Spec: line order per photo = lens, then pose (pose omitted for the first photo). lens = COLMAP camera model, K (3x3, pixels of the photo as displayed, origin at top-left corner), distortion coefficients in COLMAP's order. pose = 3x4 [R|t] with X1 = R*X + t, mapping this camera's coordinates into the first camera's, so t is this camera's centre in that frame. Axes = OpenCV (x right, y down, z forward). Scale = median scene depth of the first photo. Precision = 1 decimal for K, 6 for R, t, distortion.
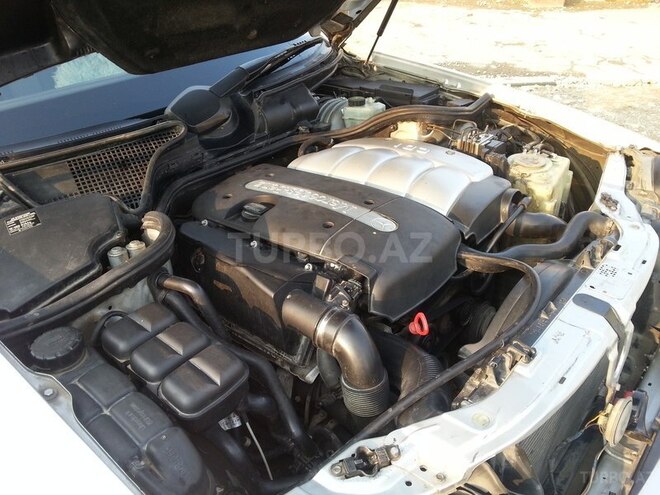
lens RADIAL K [[540.3, 0, 332.7], [0, 540.3, 248.6], [0, 0, 1]] dist [-0.000512, -0.030314]
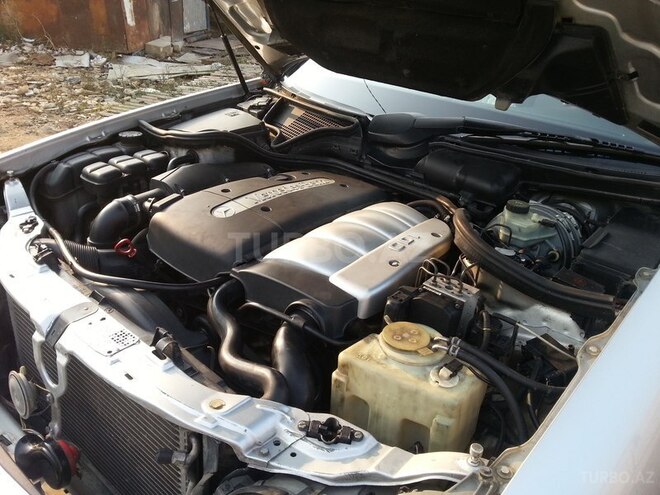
lens RADIAL K [[540.3, 0, 328.7], [0, 540.3, 245.7], [0, 0, 1]] dist [-0.000512, -0.030314]
pose [[0.019730, 0.480085, -0.877000, 0.999139], [-0.586134, 0.716178, 0.378862, -0.489003], [0.809974, 0.506564, 0.295524, 0.765439]]
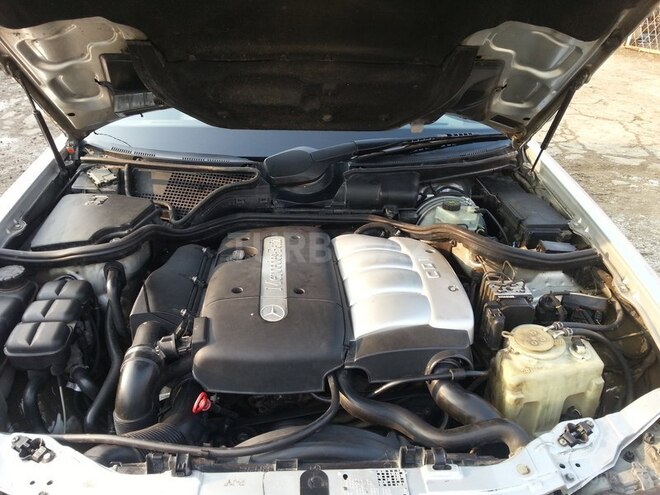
lens RADIAL K [[540.3, 0, 331.2], [0, 540.3, 248.1], [0, 0, 1]] dist [-0.000512, -0.030314]
pose [[0.699238, 0.375035, -0.608617, 0.677554], [-0.414221, 0.906417, 0.082644, -0.258976], [0.582655, 0.194314, 0.789149, 0.176657]]
